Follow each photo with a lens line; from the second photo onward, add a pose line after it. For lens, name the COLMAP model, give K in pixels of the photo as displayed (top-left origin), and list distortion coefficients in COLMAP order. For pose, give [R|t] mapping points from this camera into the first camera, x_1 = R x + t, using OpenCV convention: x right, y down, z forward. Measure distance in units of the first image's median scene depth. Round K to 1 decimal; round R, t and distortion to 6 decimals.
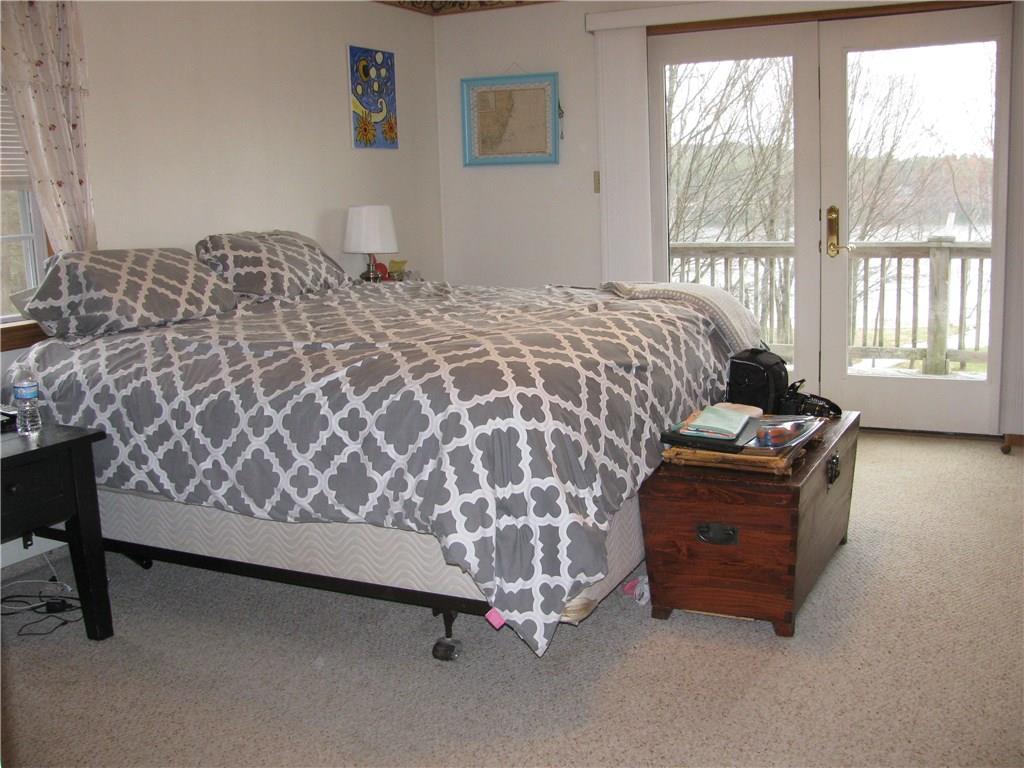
lens RADIAL K [[1050.2, 0, 512.0], [0, 1050.2, 384.0], [0, 0, 1]] dist [-0.234656, 0.277348]
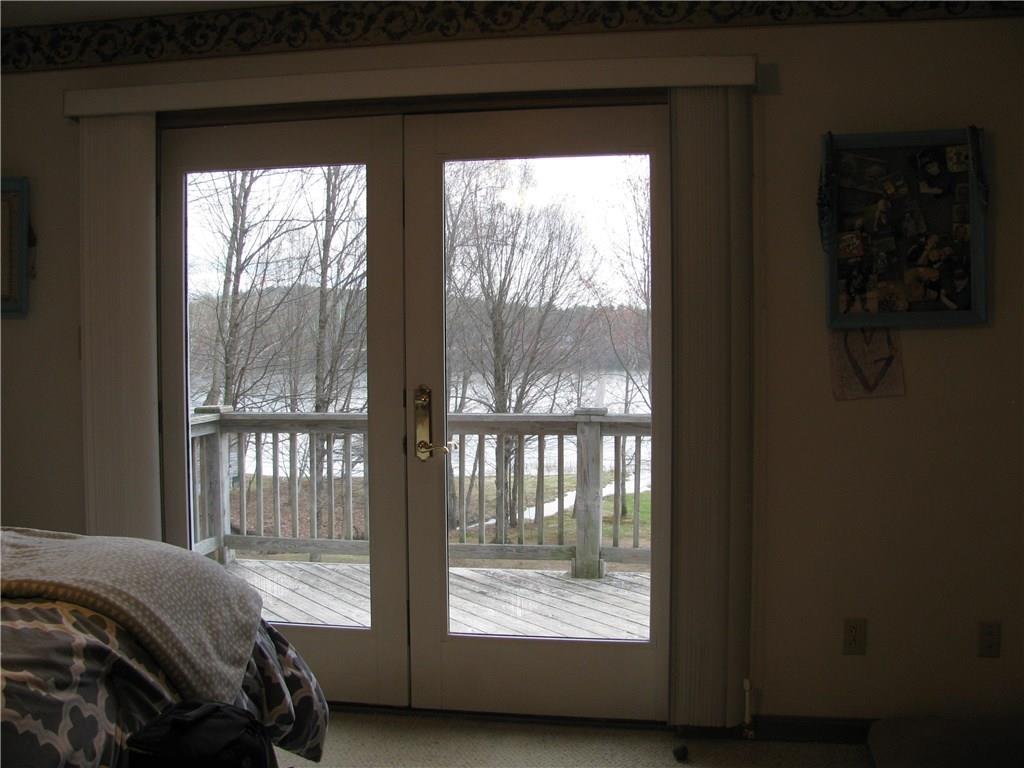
lens RADIAL K [[1050.2, 0, 512.0], [0, 1050.2, 384.0], [0, 0, 1]] dist [-0.234656, 0.277348]
pose [[0.951674, 0.018687, 0.306541, 0.103213], [0.023428, 0.990821, -0.133134, -0.053574], [-0.306215, 0.133882, 0.942501, 0.217976]]
